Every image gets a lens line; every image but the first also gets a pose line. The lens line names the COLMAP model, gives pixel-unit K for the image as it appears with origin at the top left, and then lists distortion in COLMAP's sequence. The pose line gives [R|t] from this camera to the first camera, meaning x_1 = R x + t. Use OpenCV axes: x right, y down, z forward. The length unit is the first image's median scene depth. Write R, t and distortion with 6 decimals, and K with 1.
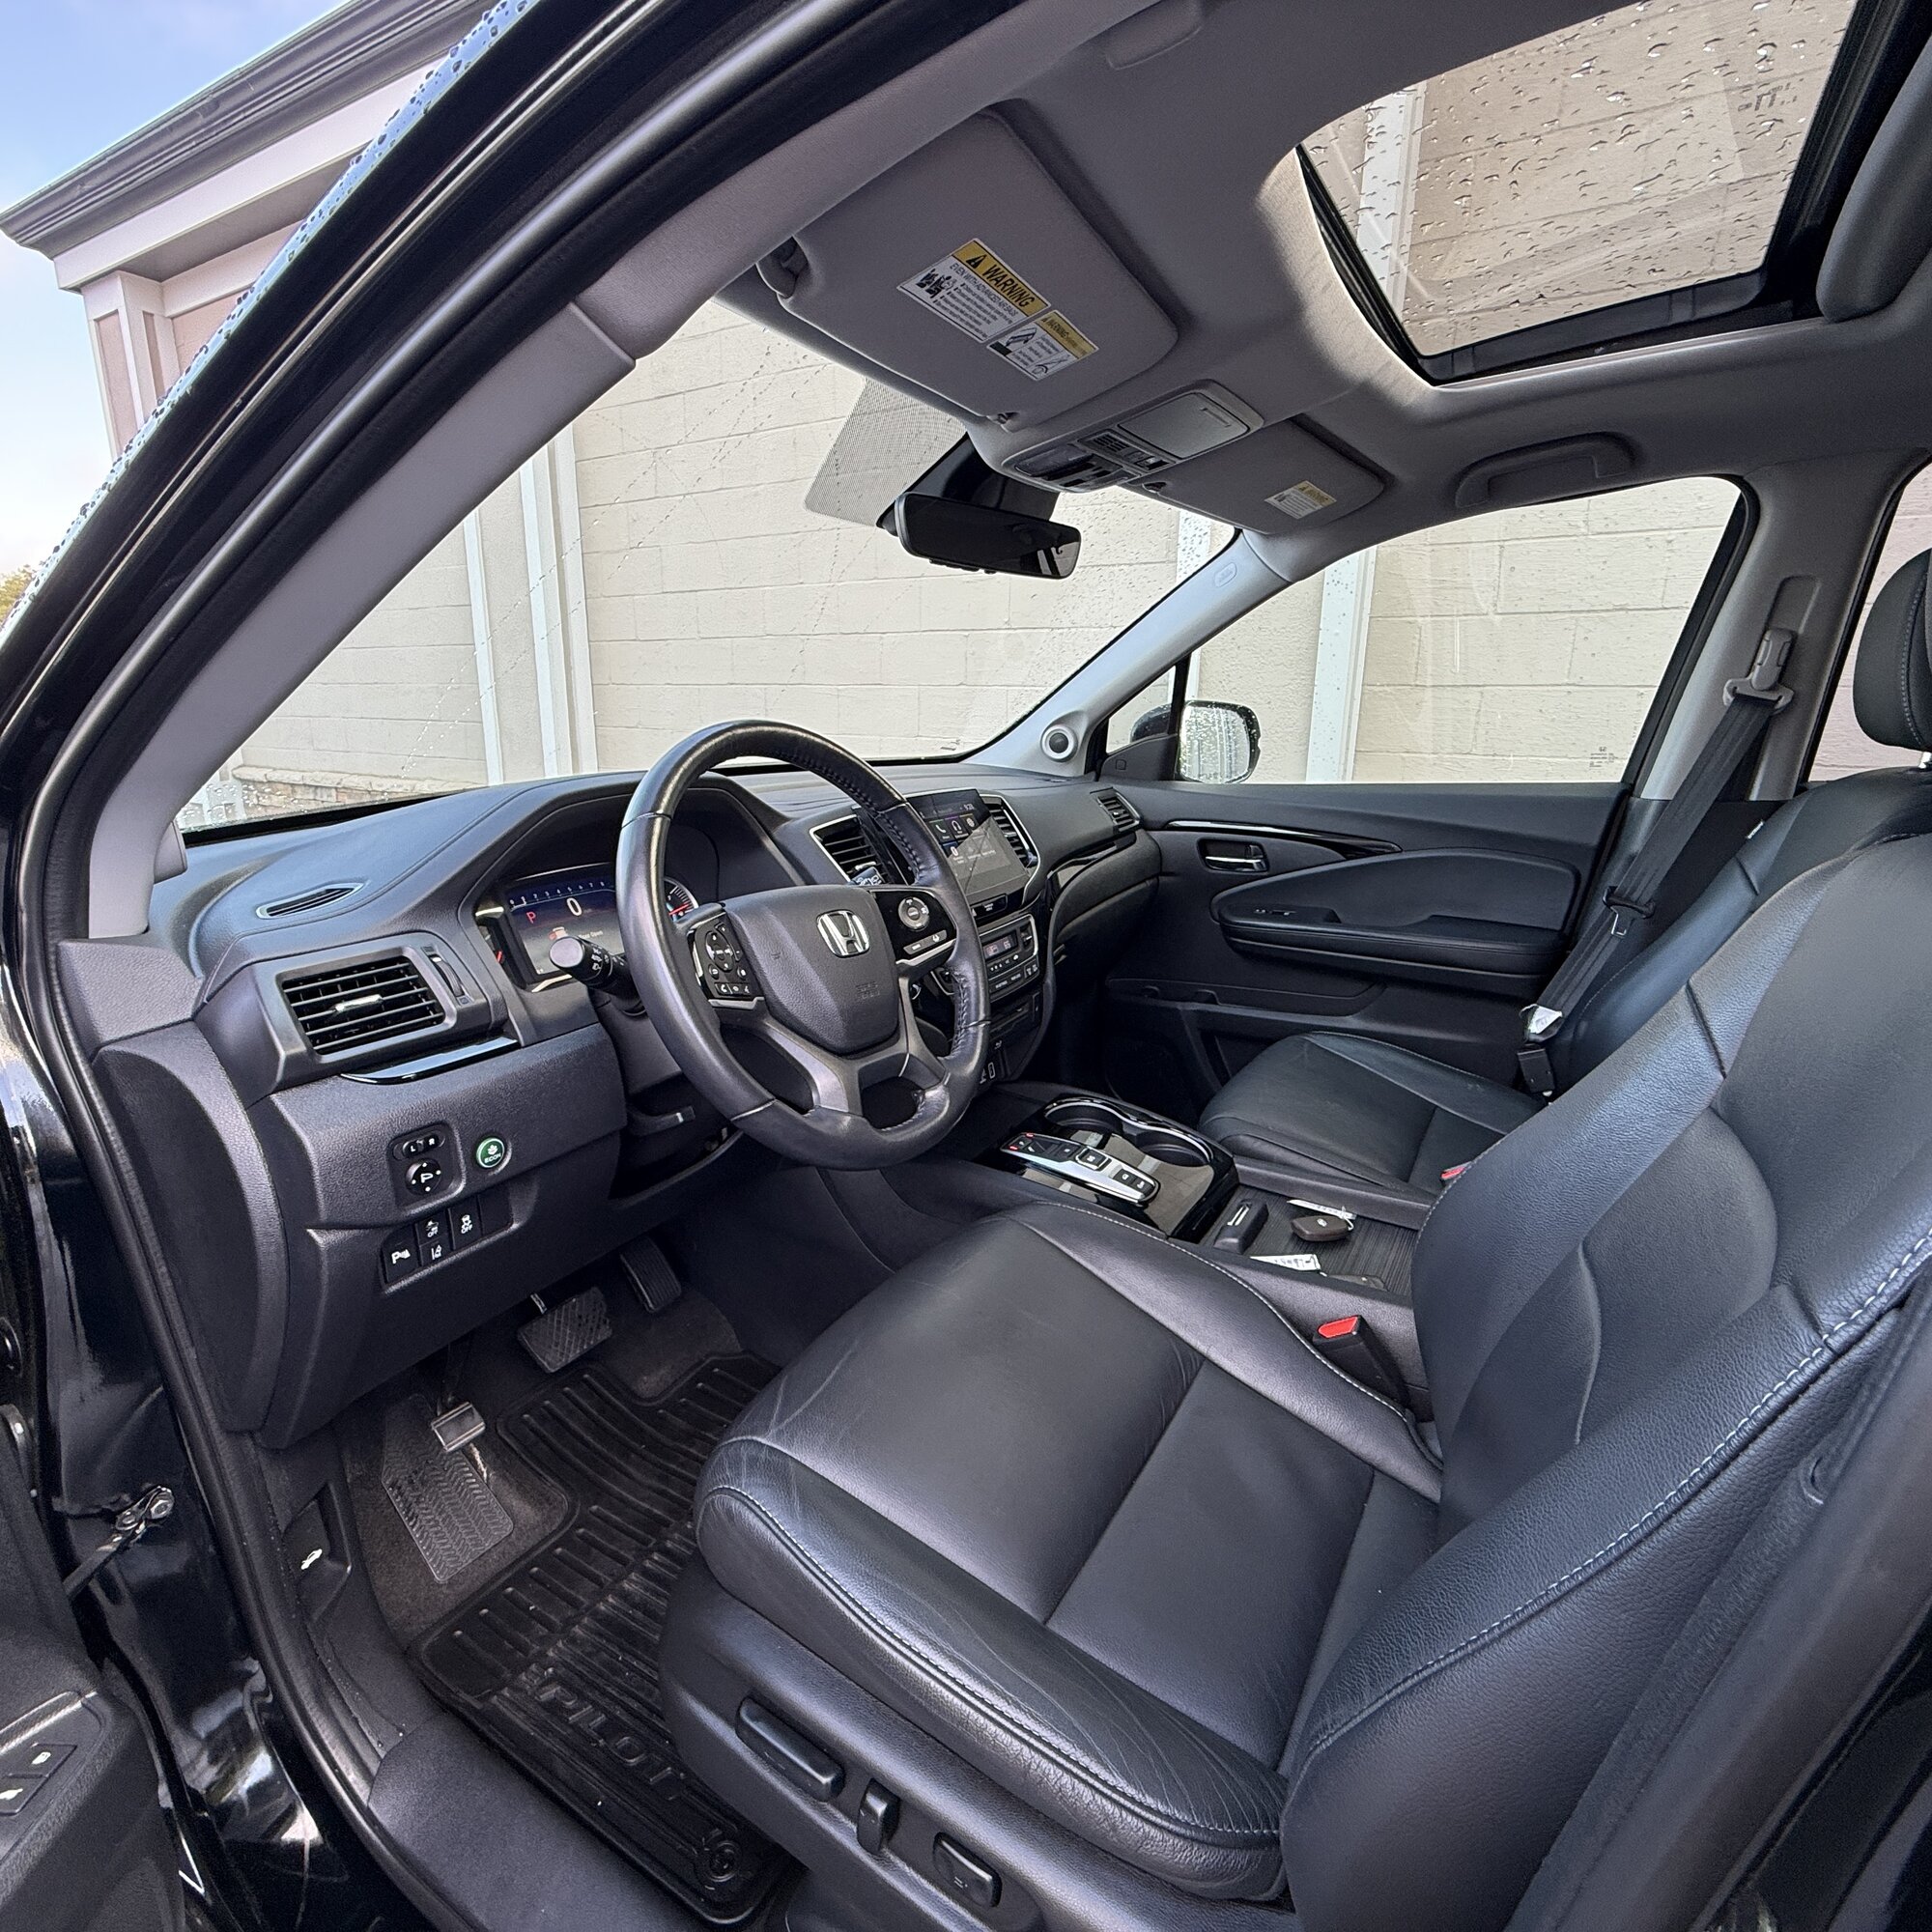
lens RADIAL K [[1026.6, 0, 960.0], [0, 1026.6, 962.3], [0, 0, 1]] dist [0.000219, 0.000548]
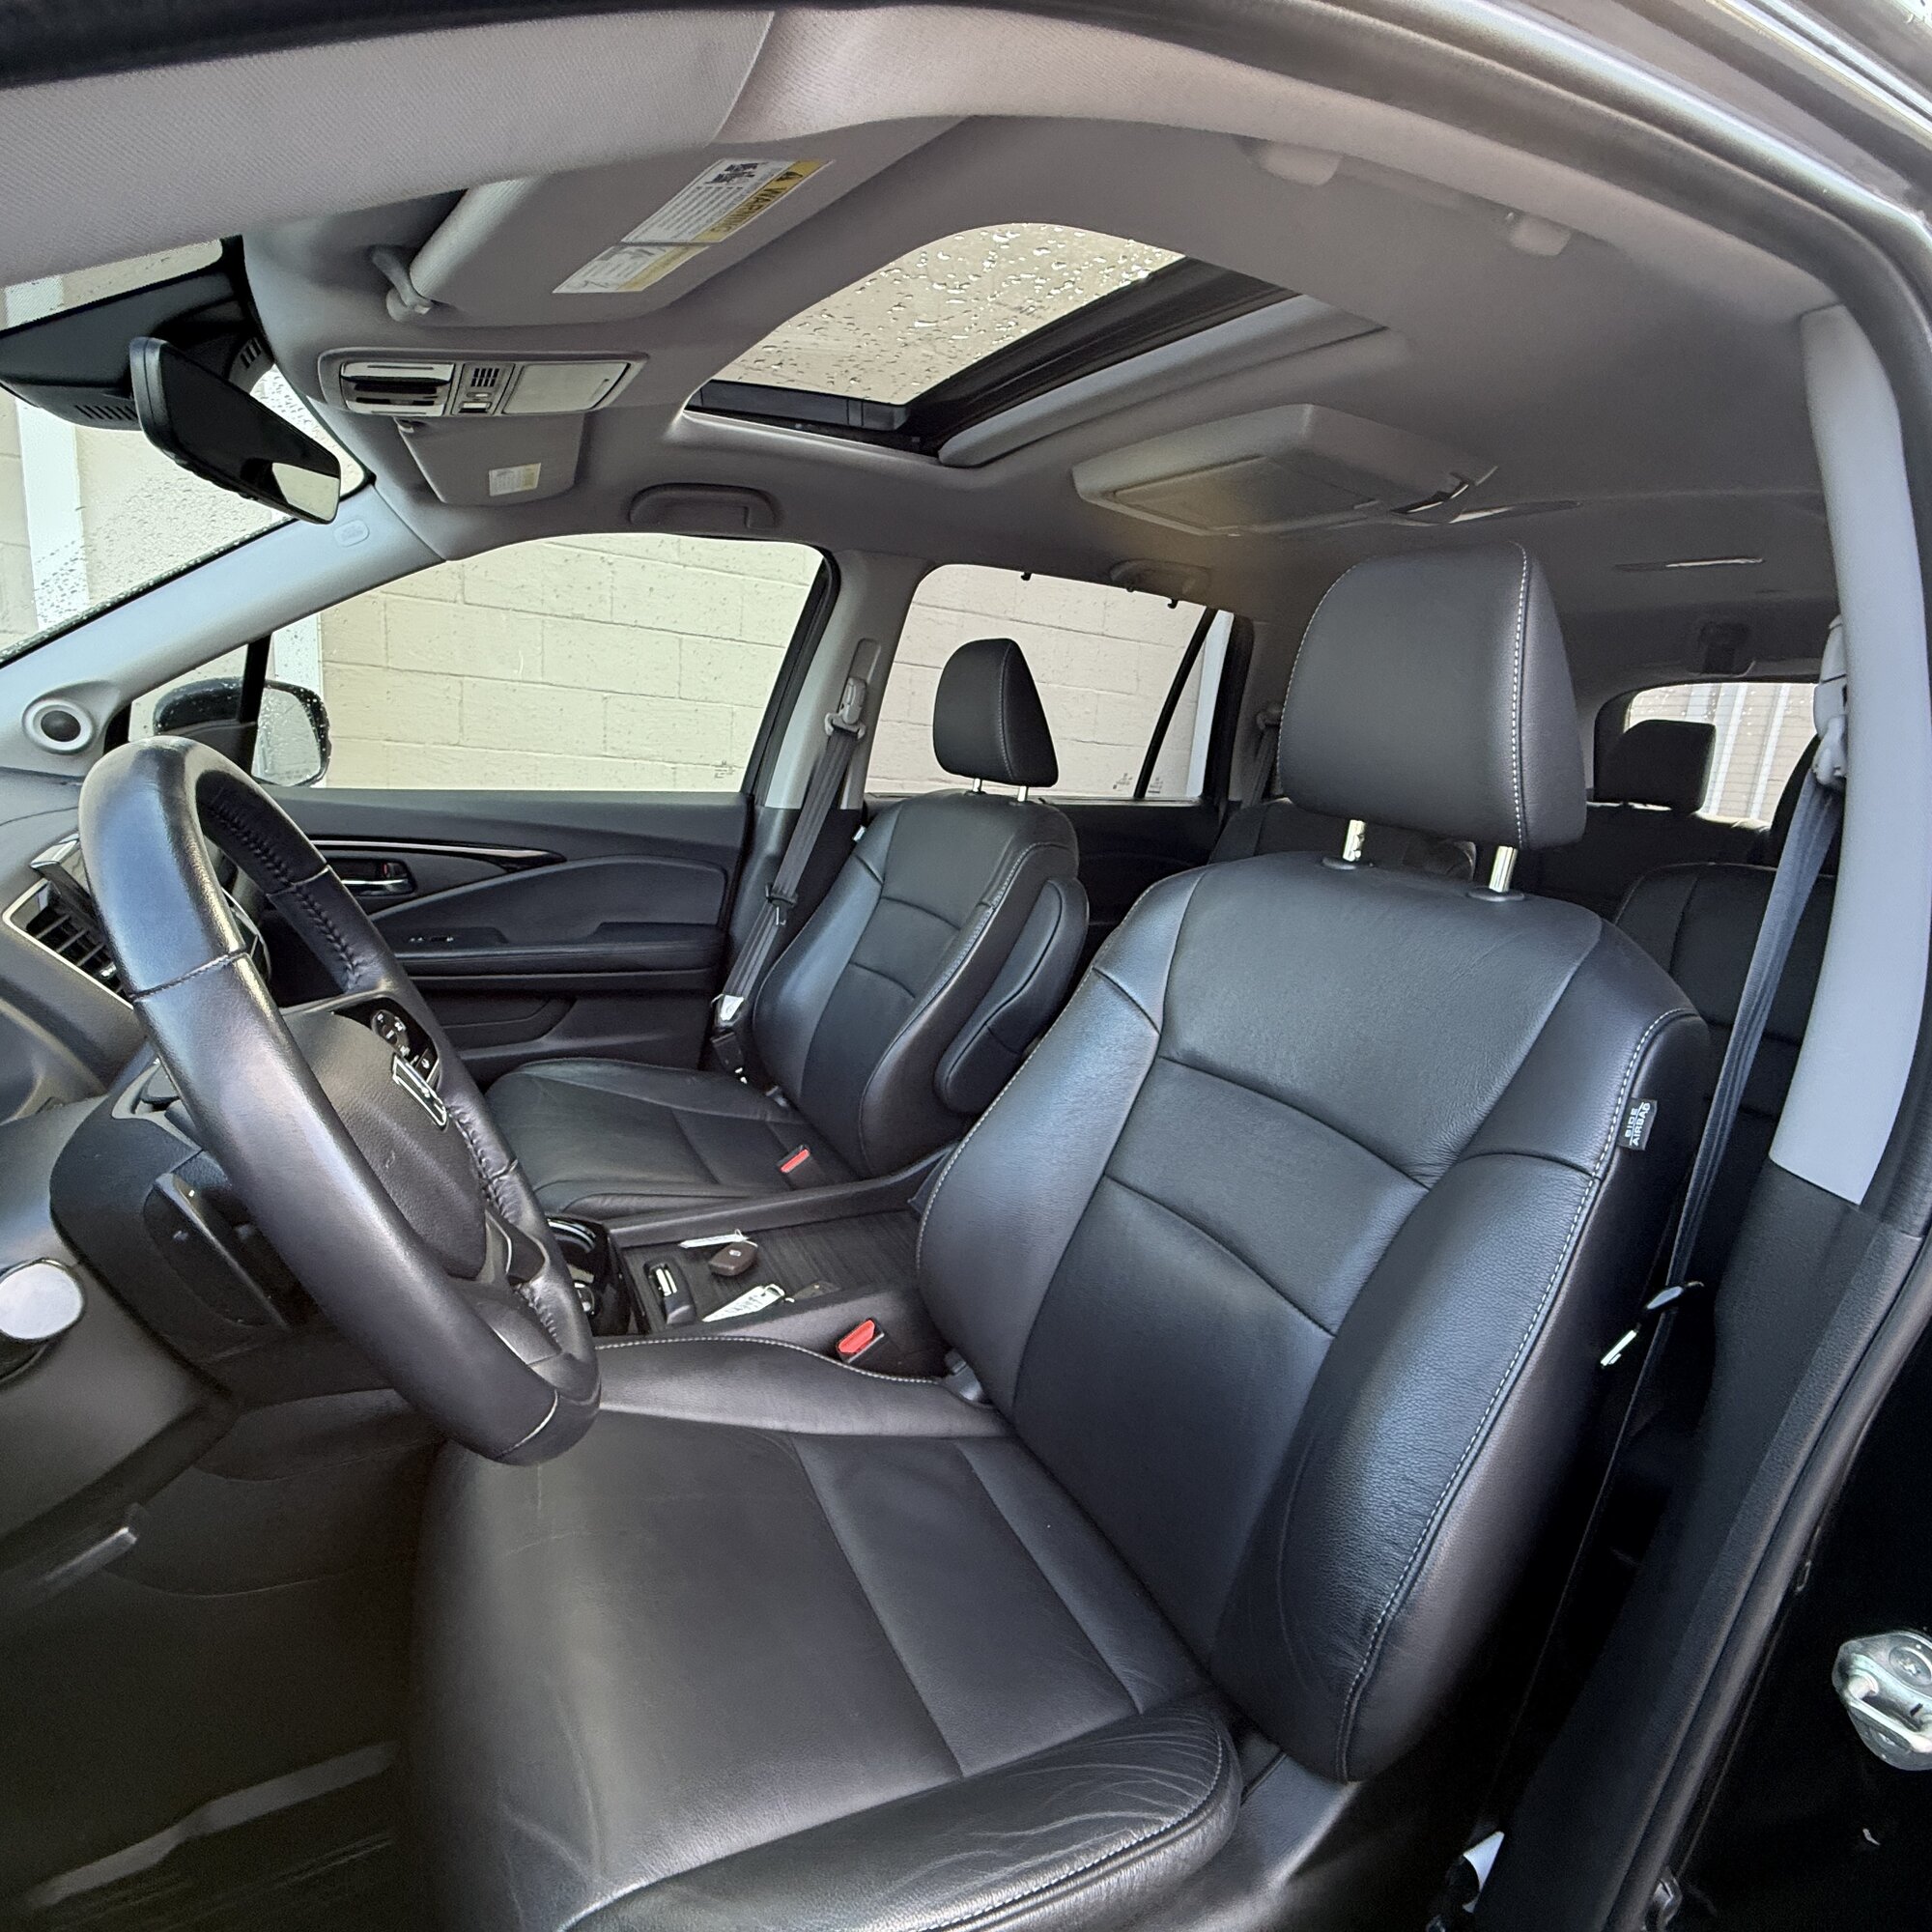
lens RADIAL K [[1026.6, 0, 957.7], [0, 1026.6, 964.1], [0, 0, 1]] dist [0.000219, 0.000548]
pose [[0.497407, -0.148280, 0.854751, -0.269170], [0.126518, 0.987149, 0.097623, -0.070866], [-0.858242, 0.059583, 0.509775, 0.228702]]
